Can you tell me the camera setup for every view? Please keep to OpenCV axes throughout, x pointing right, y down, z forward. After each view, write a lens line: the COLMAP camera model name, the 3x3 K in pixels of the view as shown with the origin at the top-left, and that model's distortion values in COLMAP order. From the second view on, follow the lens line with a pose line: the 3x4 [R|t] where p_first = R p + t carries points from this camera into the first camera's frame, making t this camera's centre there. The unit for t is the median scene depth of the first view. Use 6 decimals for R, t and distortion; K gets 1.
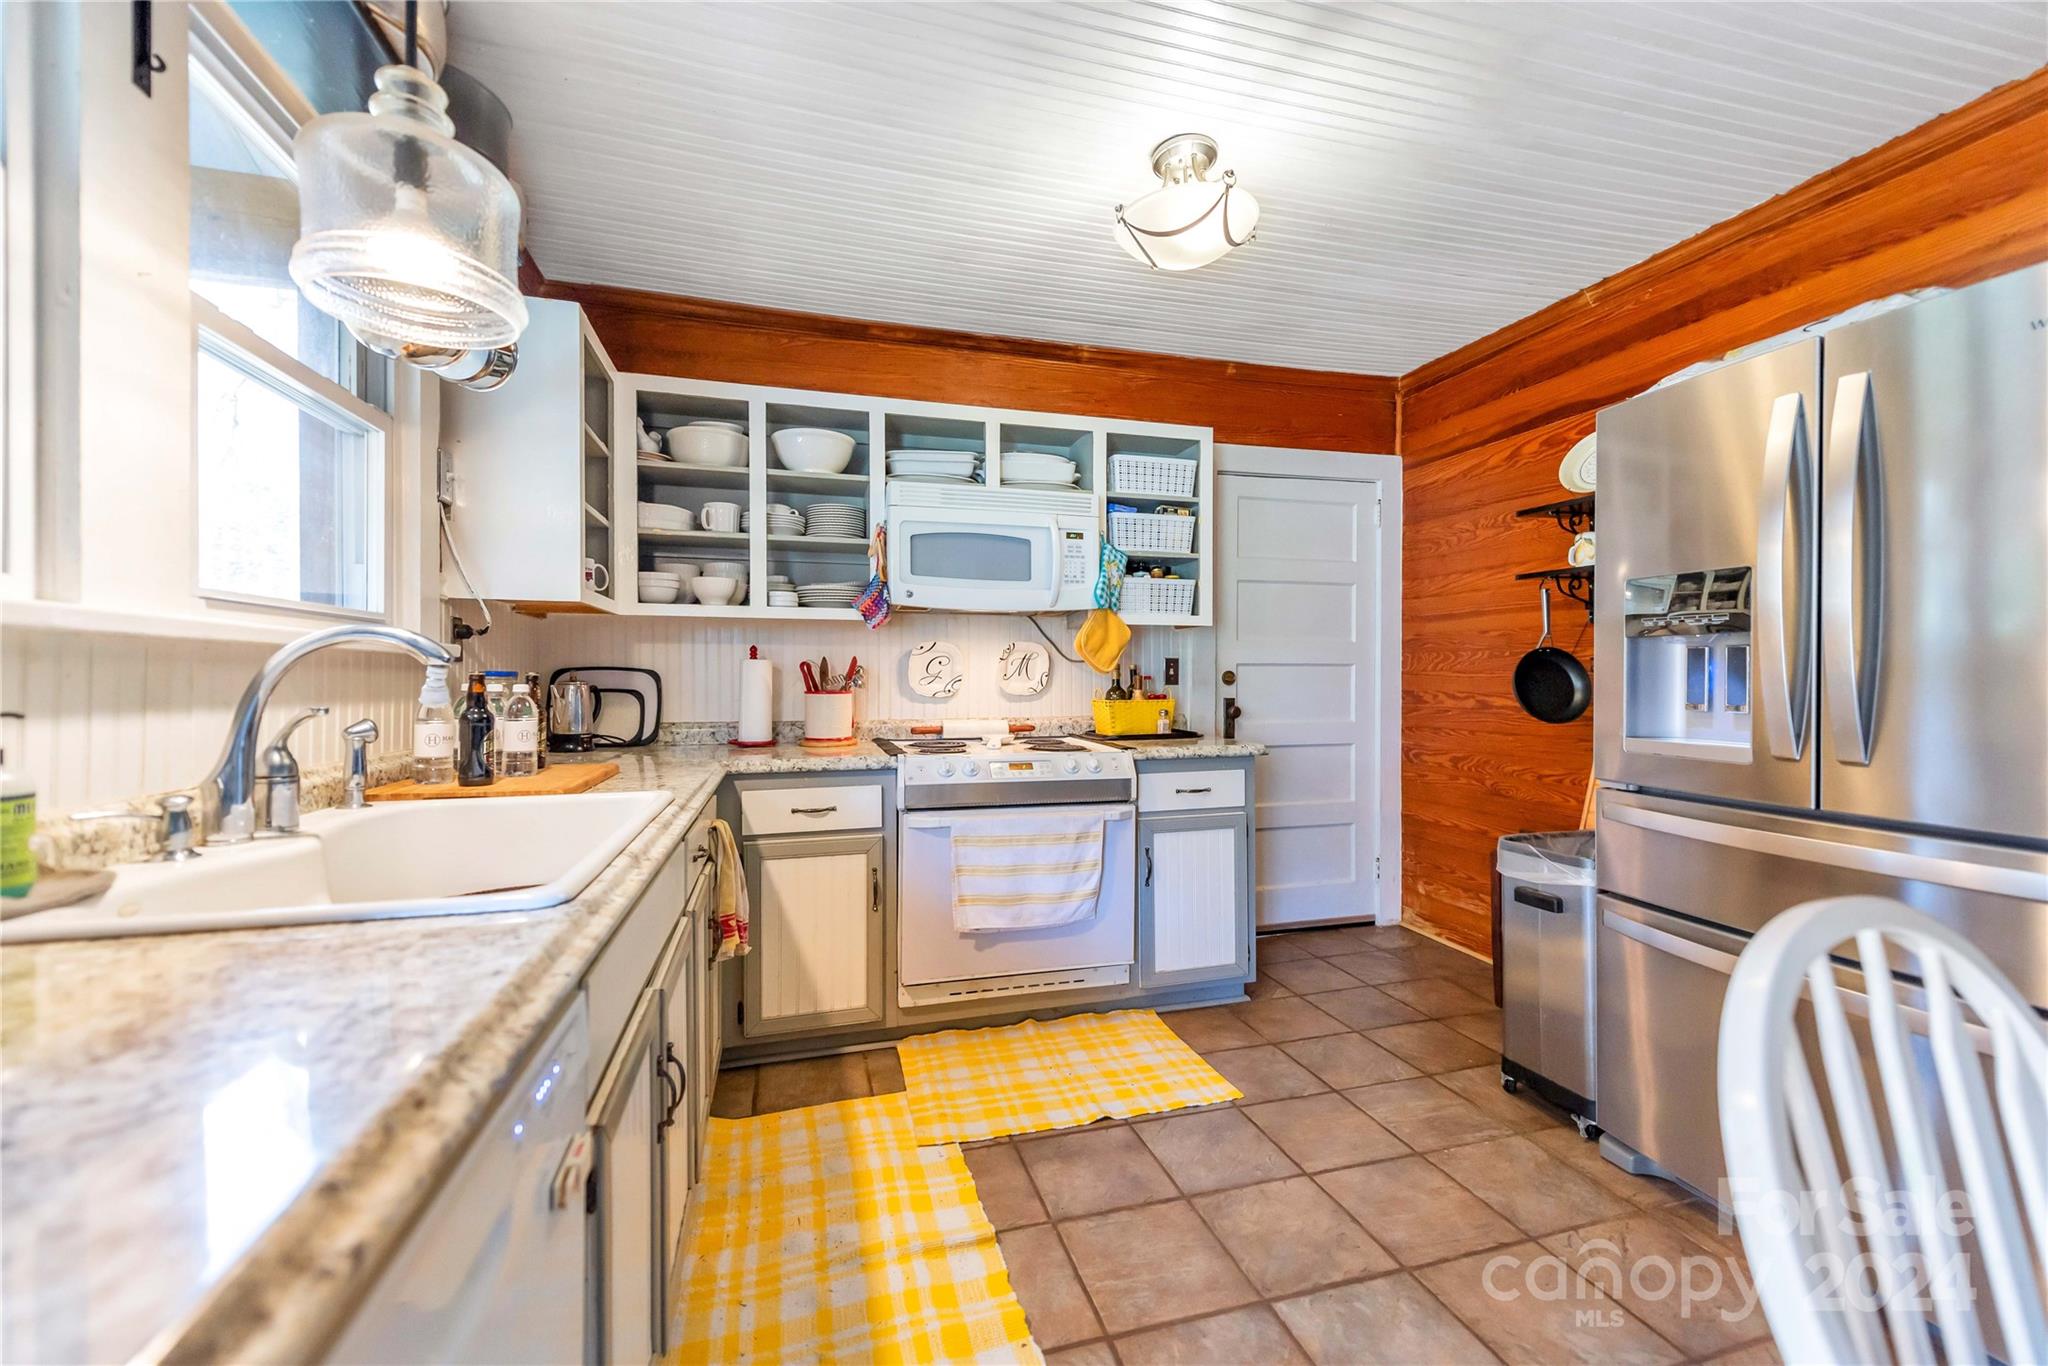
lens RADIAL K [[810.4, 0, 1030.6], [0, 810.4, 676.5], [0, 0, 1]] dist [0.013933, -0.004599]
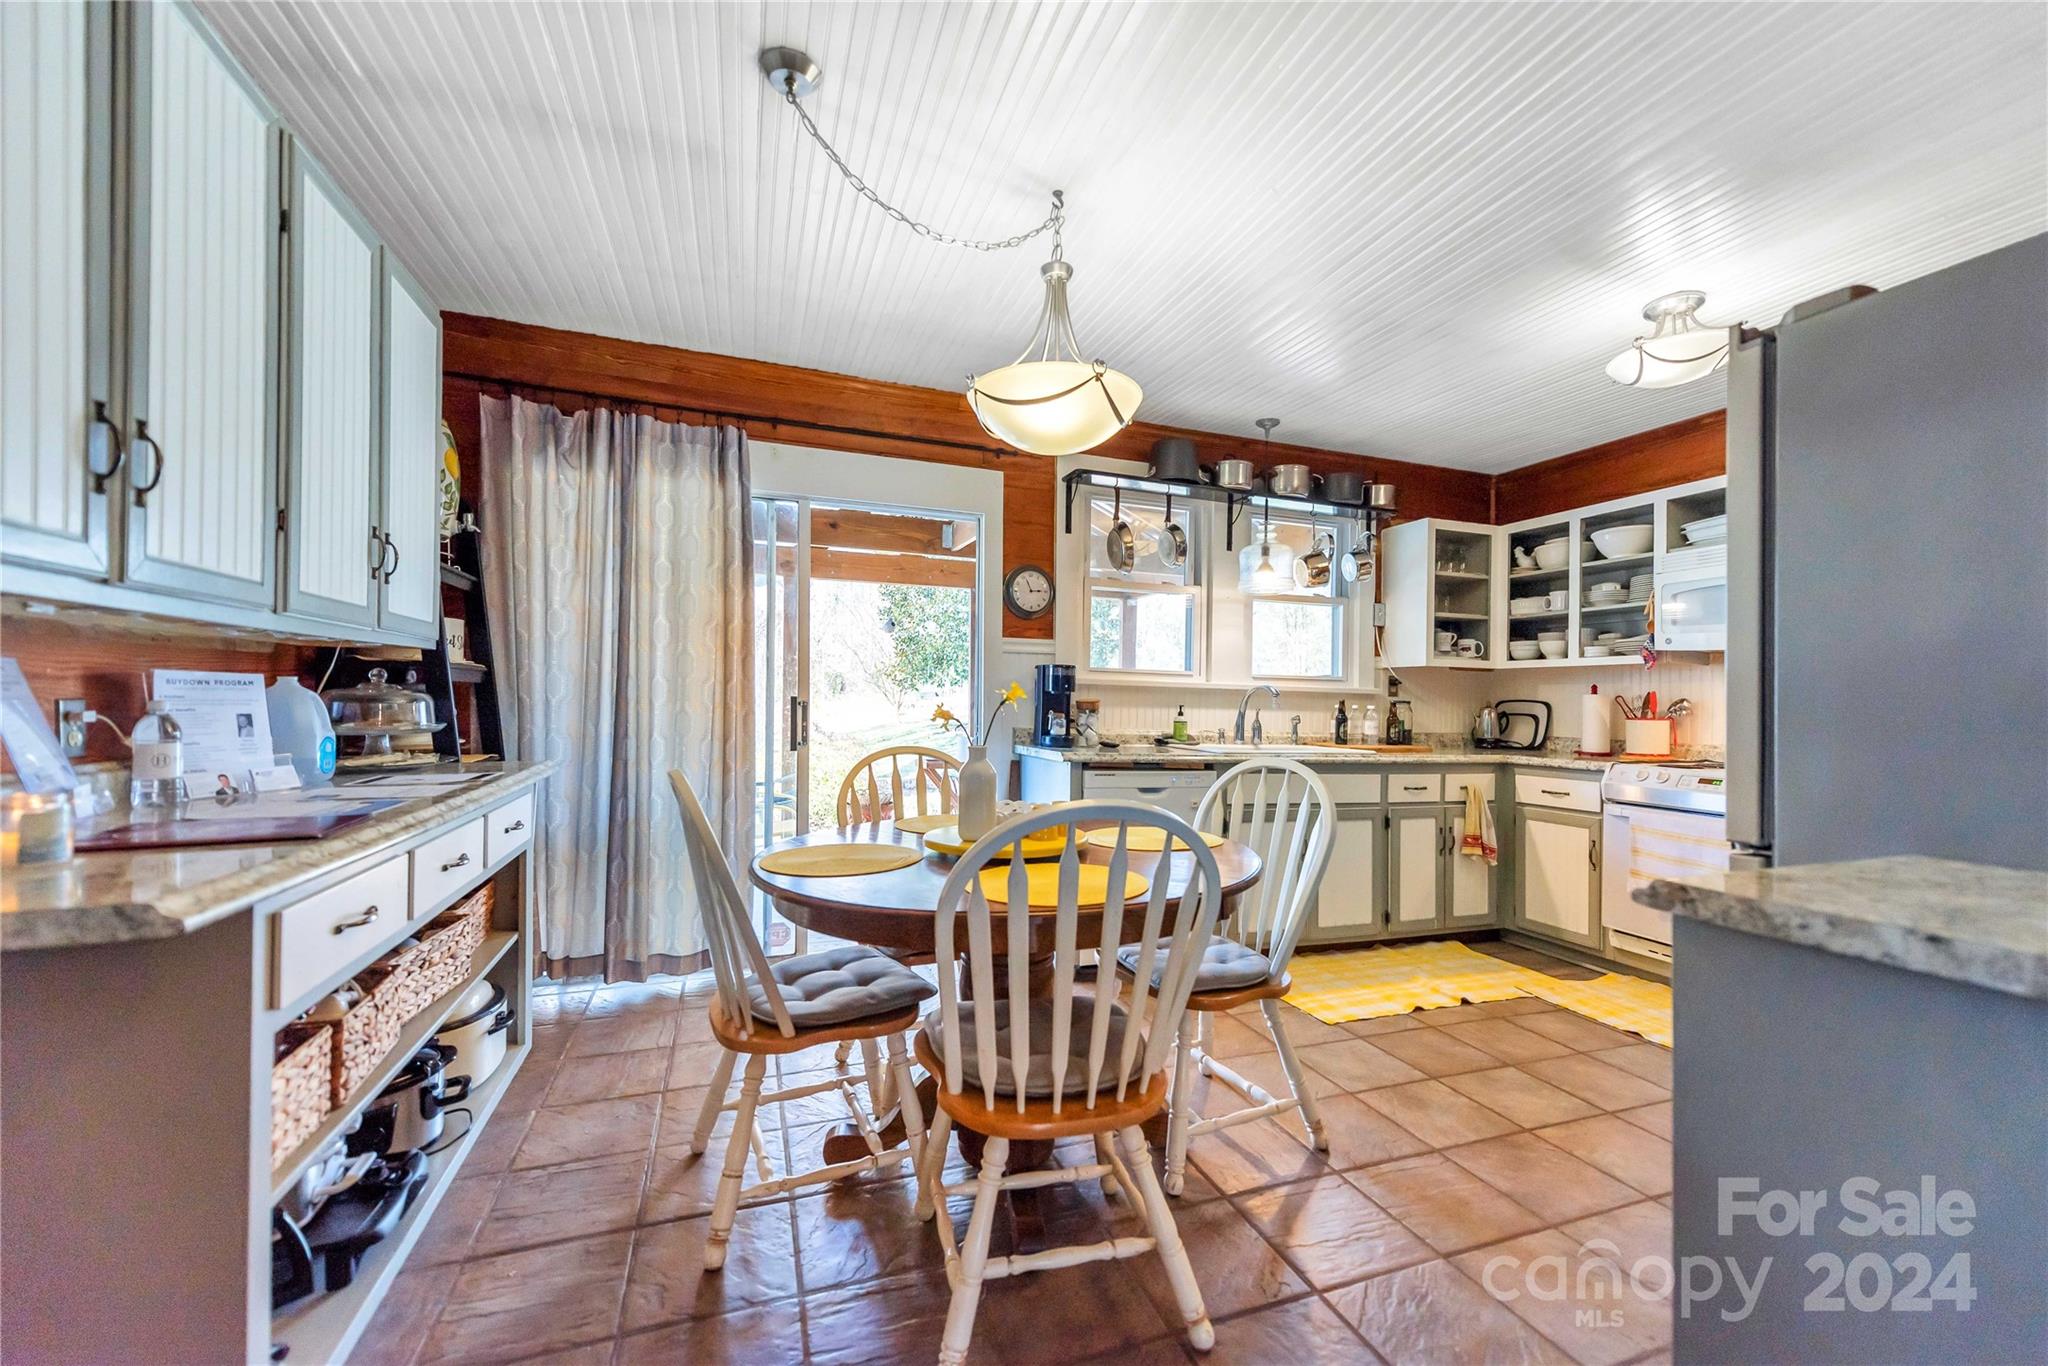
lens RADIAL K [[810.4, 0, 1022.6], [0, 810.4, 691.8], [0, 0, 1]] dist [0.013933, -0.004599]
pose [[0.053336, -0.012305, -0.998501, 1.092005], [-0.017887, 0.999752, -0.013276, 0.011740], [0.998416, 0.018569, 0.053103, -0.075240]]
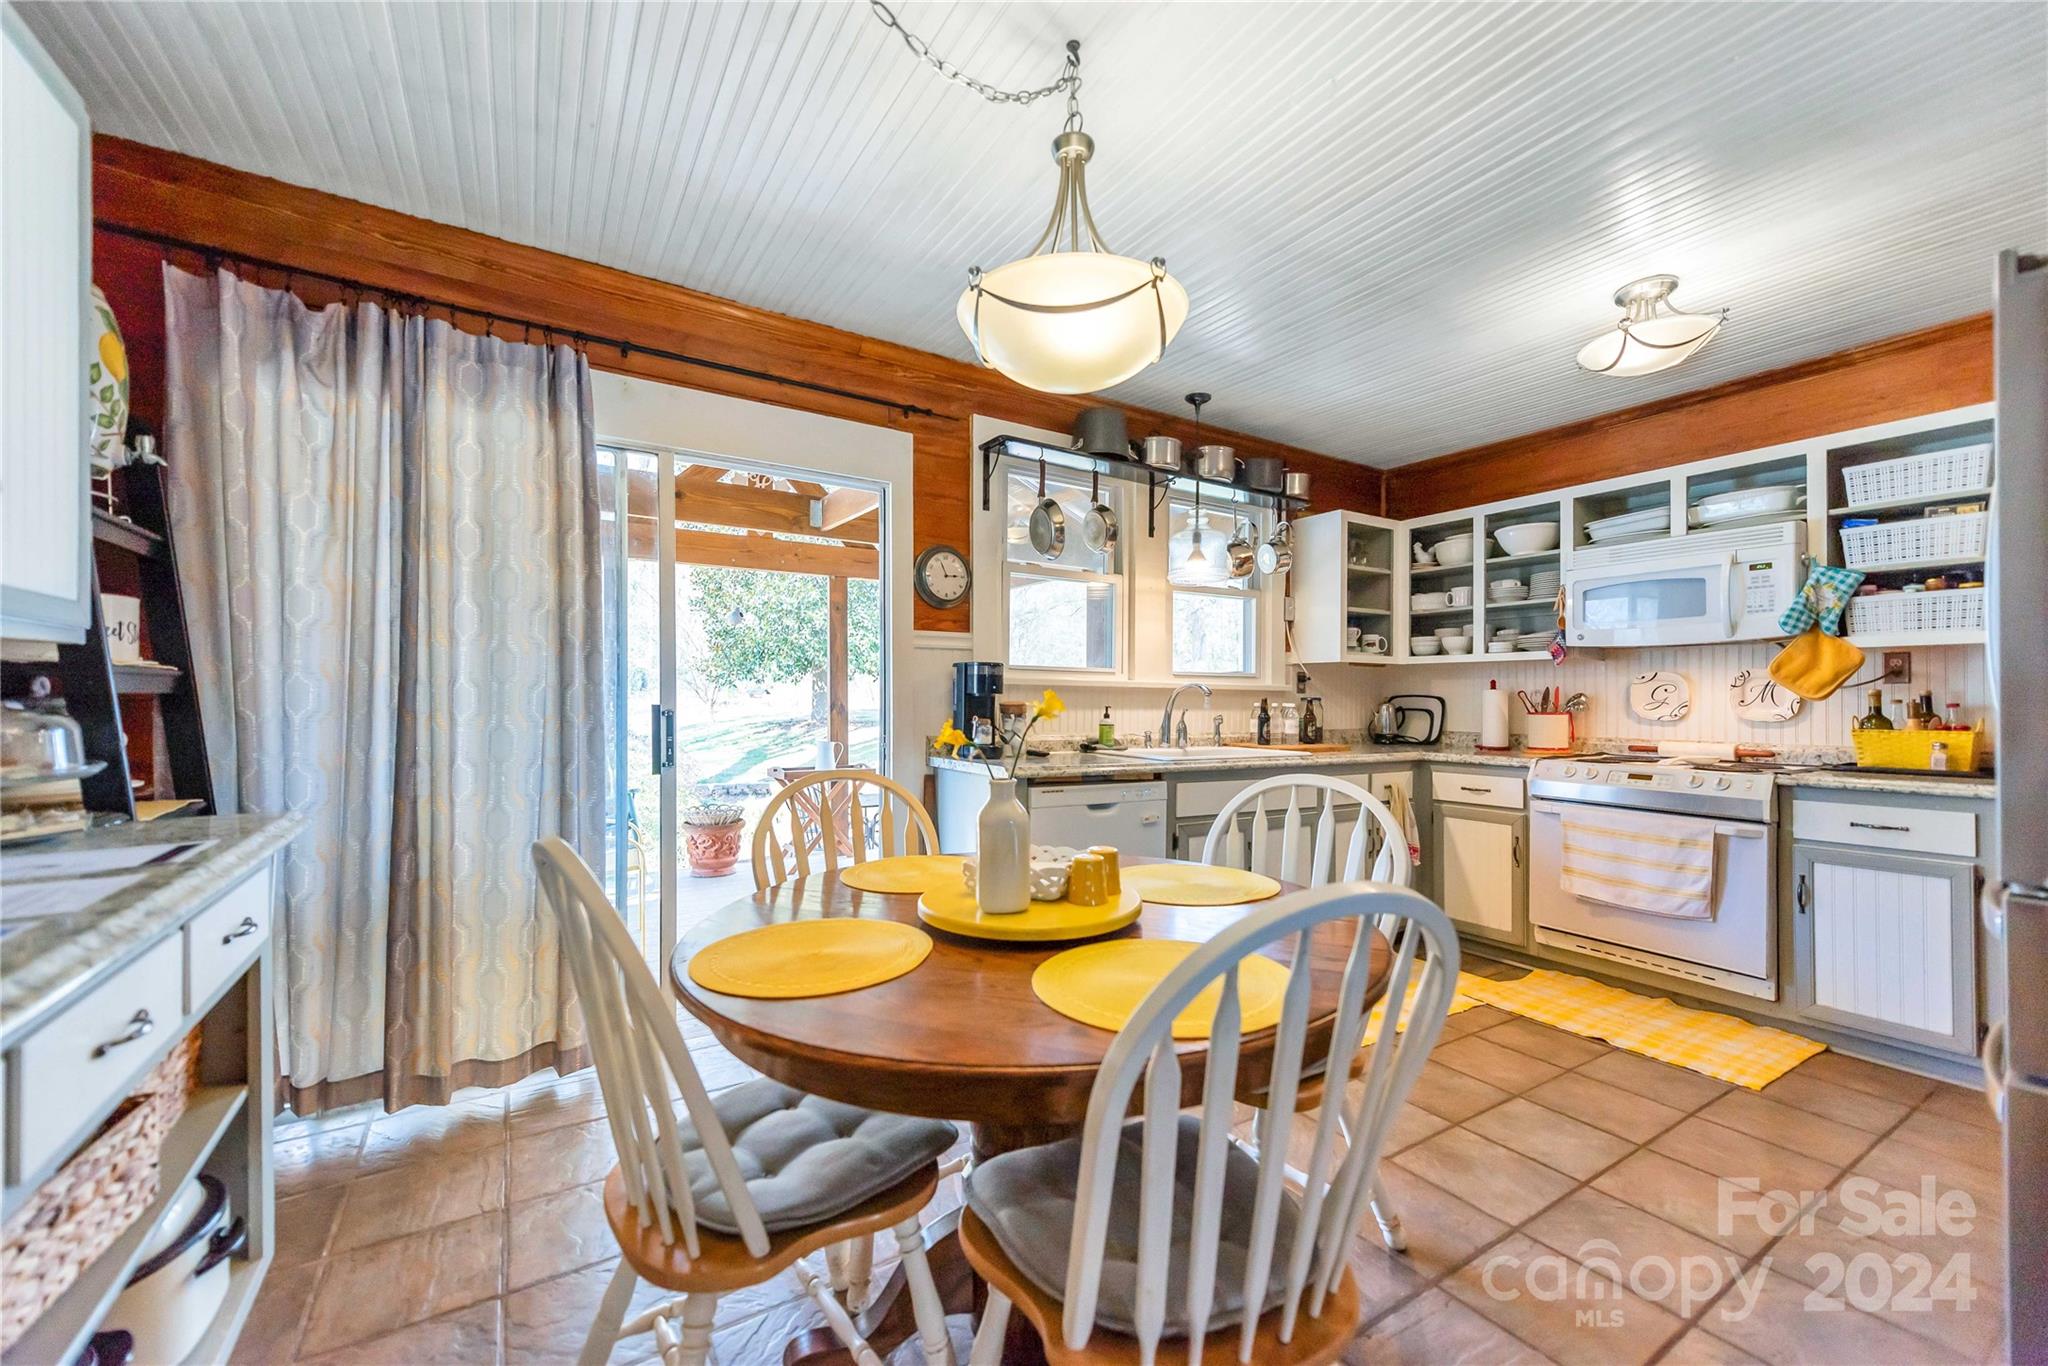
lens RADIAL K [[810.4, 0, 1017.5], [0, 810.4, 689.3], [0, 0, 1]] dist [0.013933, -0.004599]
pose [[0.266519, -0.009238, -0.963785, 0.873751], [-0.005069, 0.999927, -0.010987, -0.001318], [0.963816, 0.007814, 0.266453, -0.205573]]
